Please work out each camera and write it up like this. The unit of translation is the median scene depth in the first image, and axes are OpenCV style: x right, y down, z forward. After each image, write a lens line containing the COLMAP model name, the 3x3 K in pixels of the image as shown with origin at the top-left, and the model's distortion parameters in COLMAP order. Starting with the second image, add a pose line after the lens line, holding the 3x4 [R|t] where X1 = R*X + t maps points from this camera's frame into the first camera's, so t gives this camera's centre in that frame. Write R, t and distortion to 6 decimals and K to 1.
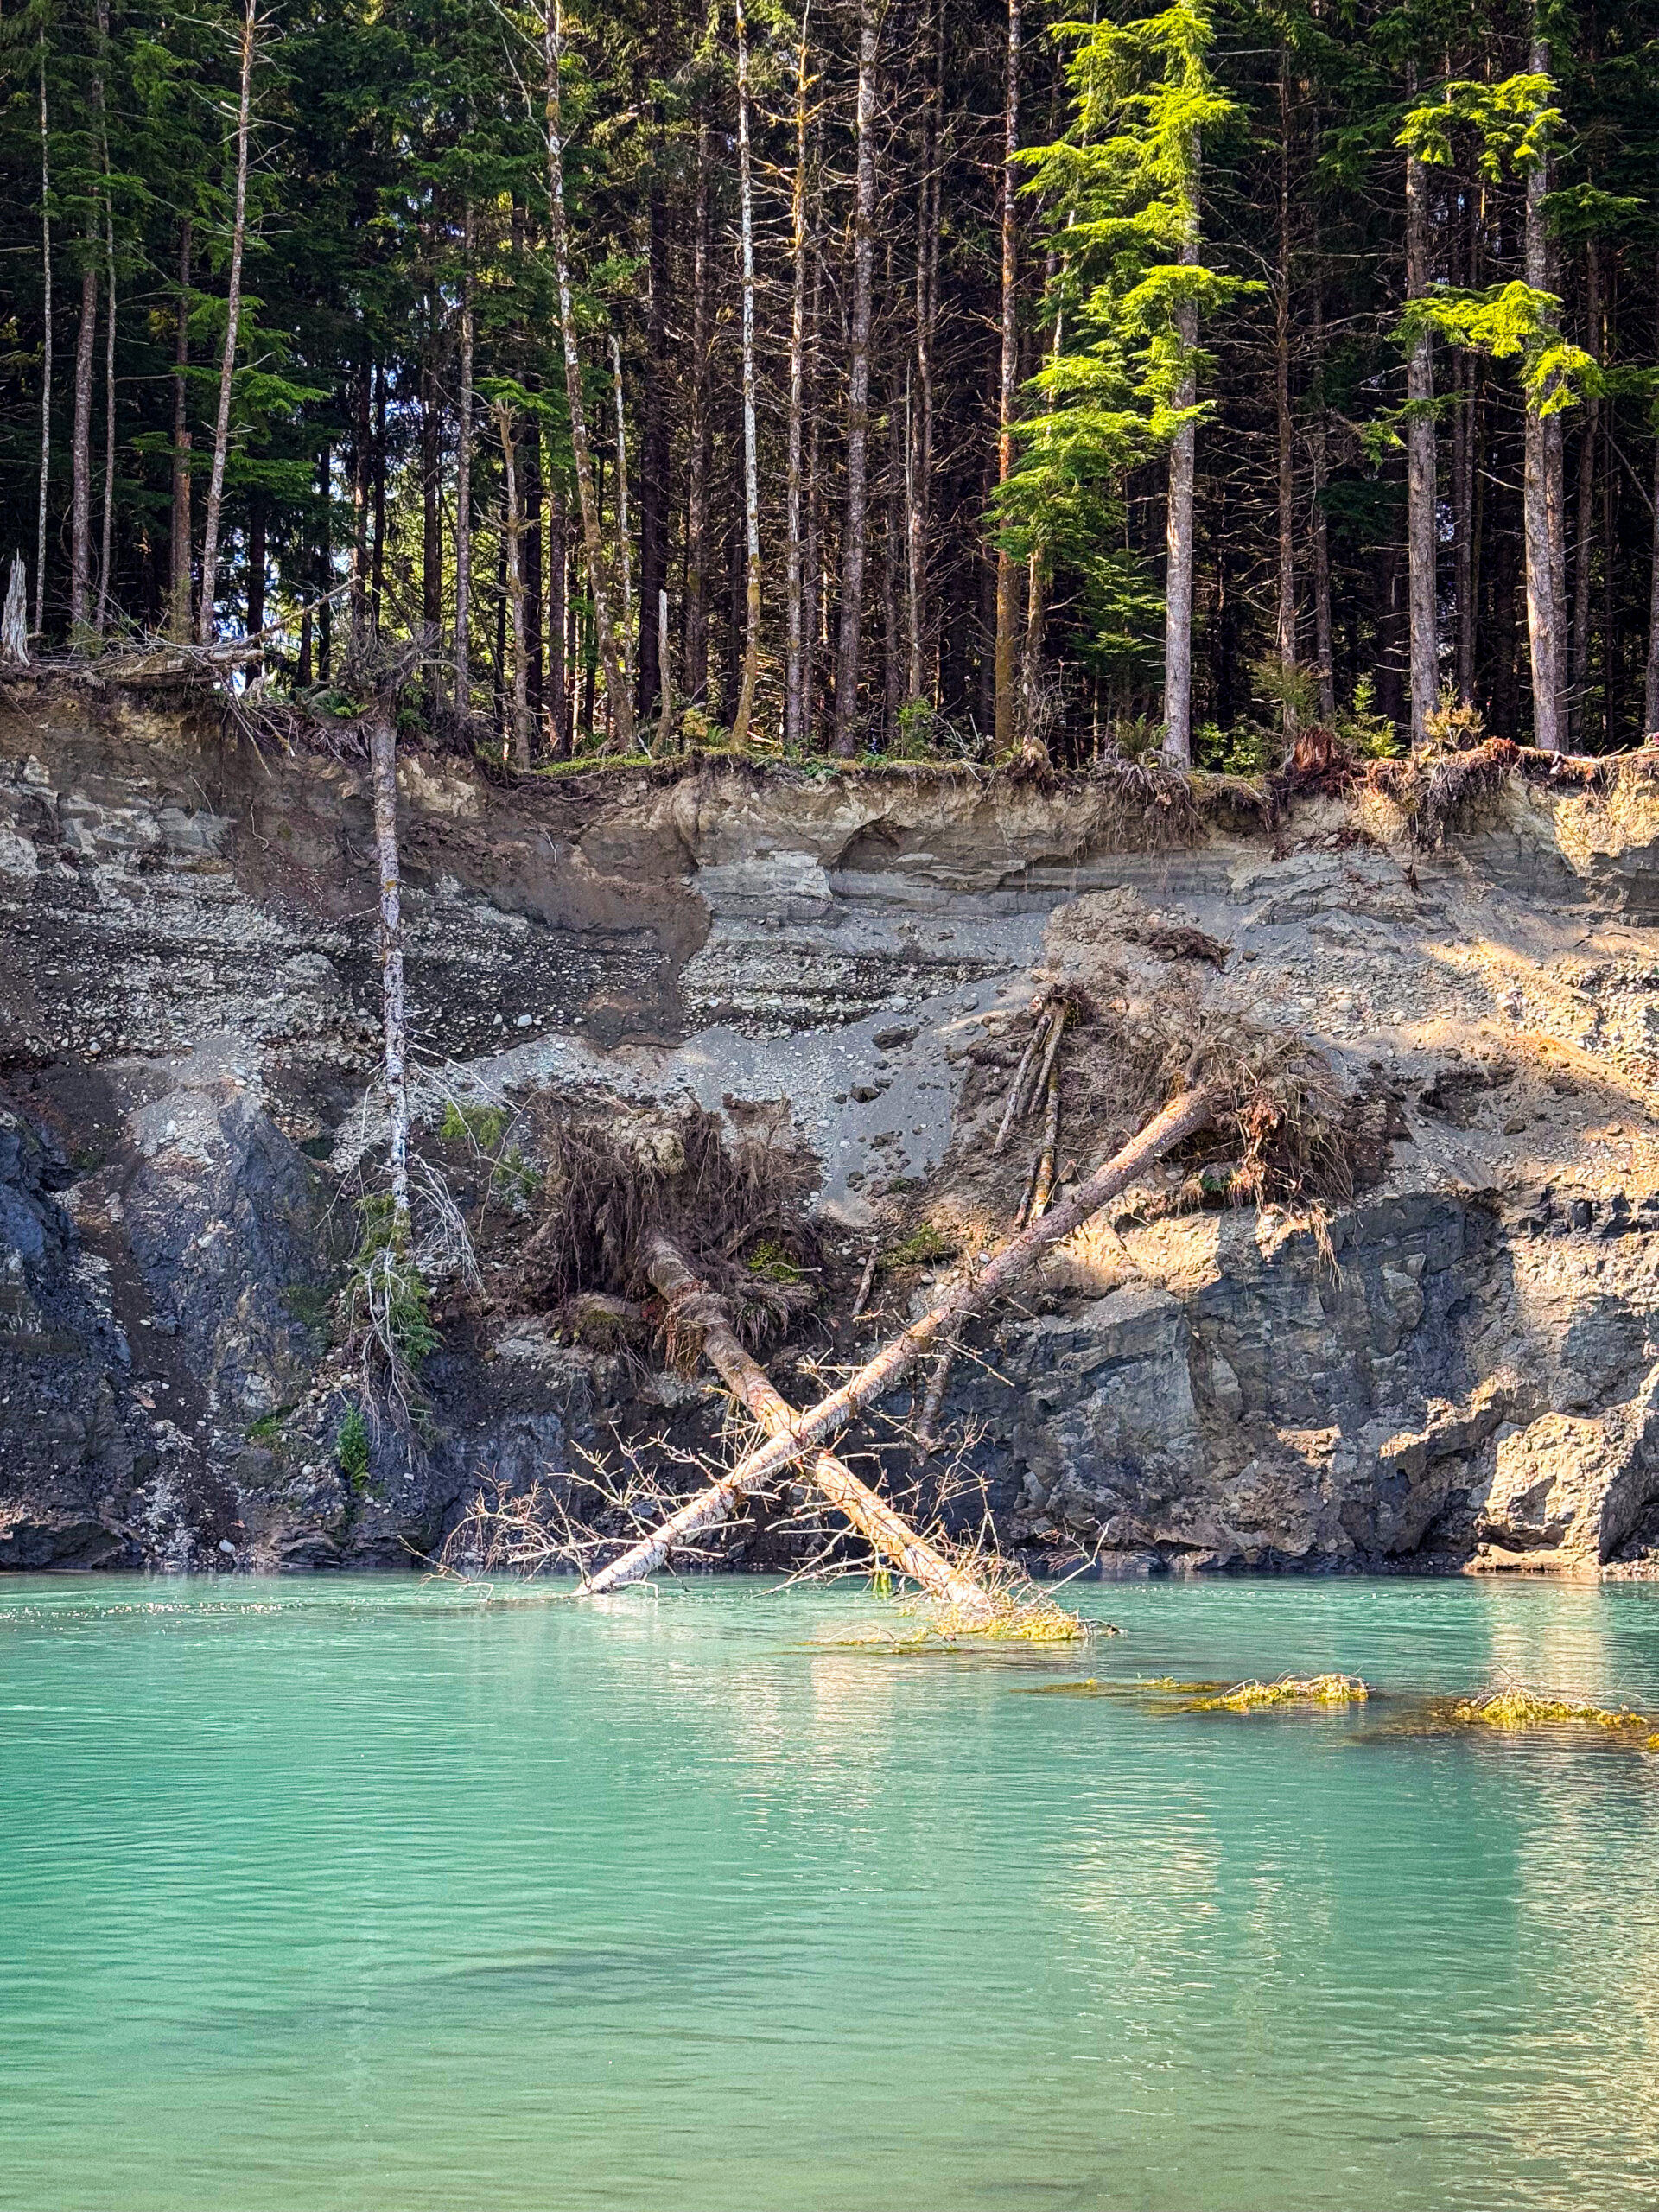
lens RADIAL K [[3094.2, 0, 820.7], [0, 3094.2, 1113.4], [0, 0, 1]] dist [0.196771, -0.379349]
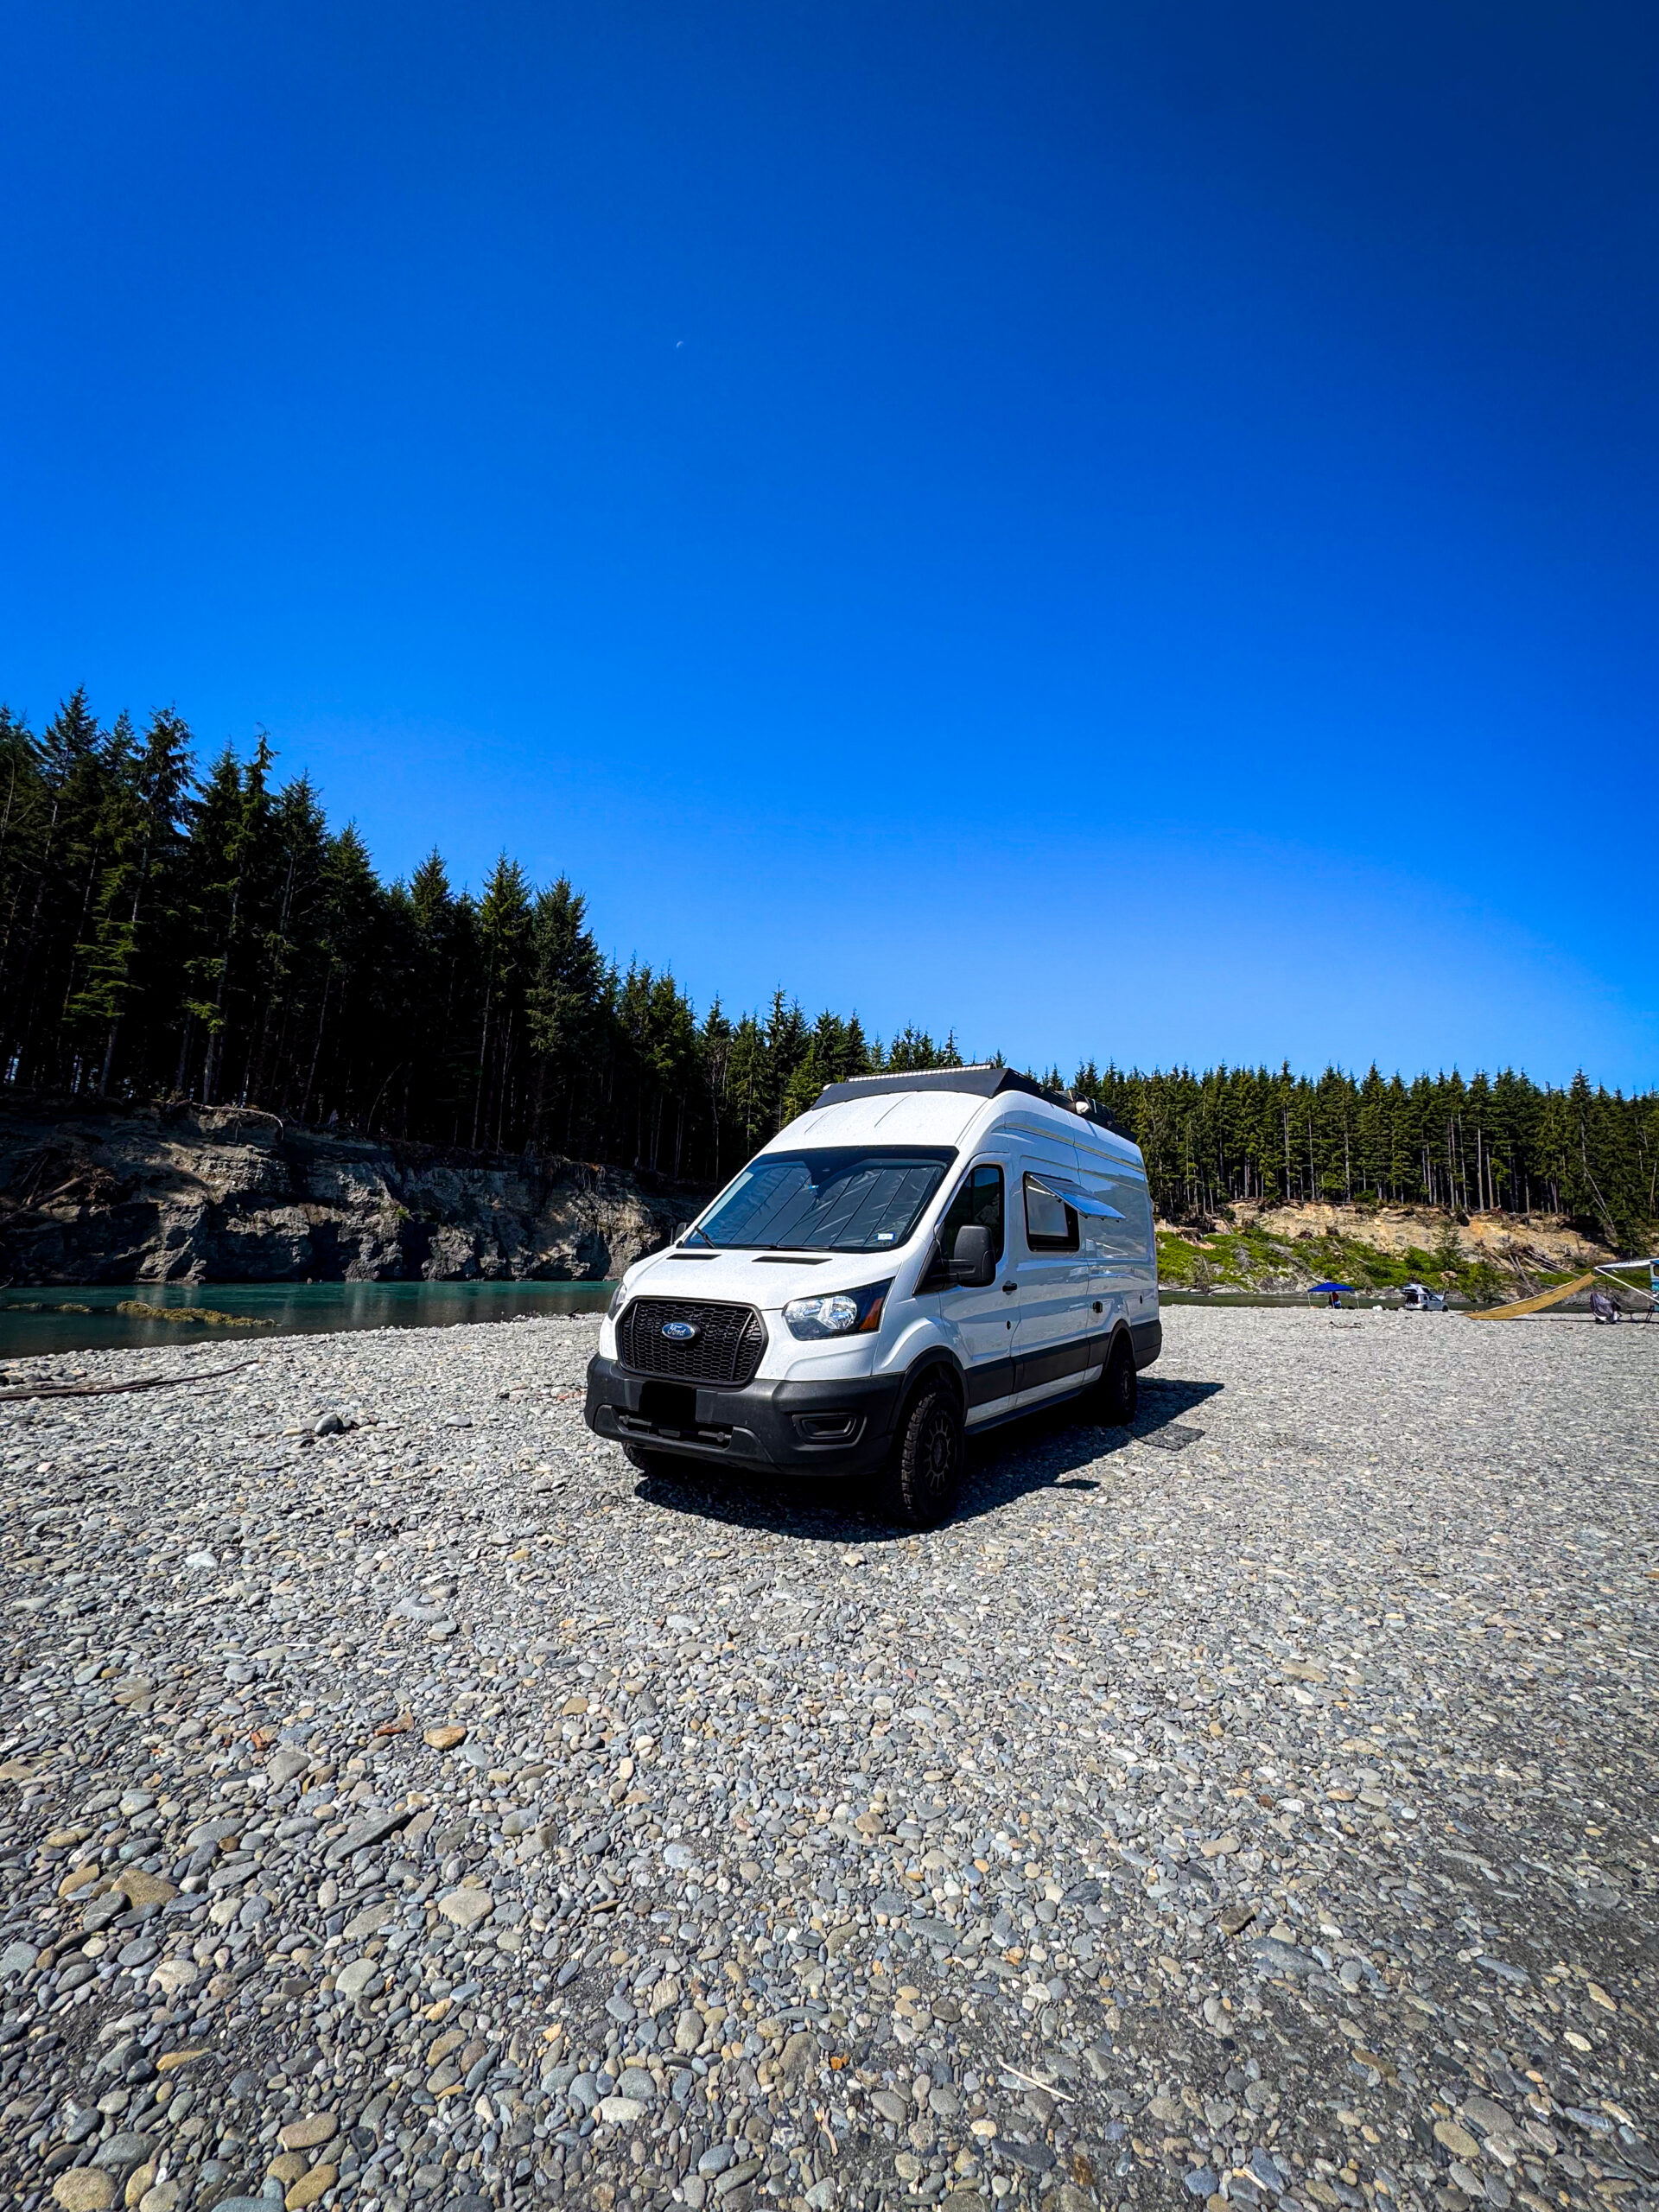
lens RADIAL K [[890.7, 0, 840.2], [0, 890.7, 1105.6], [0, 0, 1]] dist [0.000123, 0.000184]
pose [[0.737636, 0.123824, 0.663747, 0.054552], [-0.097478, 0.992271, -0.076781, -0.104320], [-0.668125, -0.008064, 0.744006, -0.618088]]
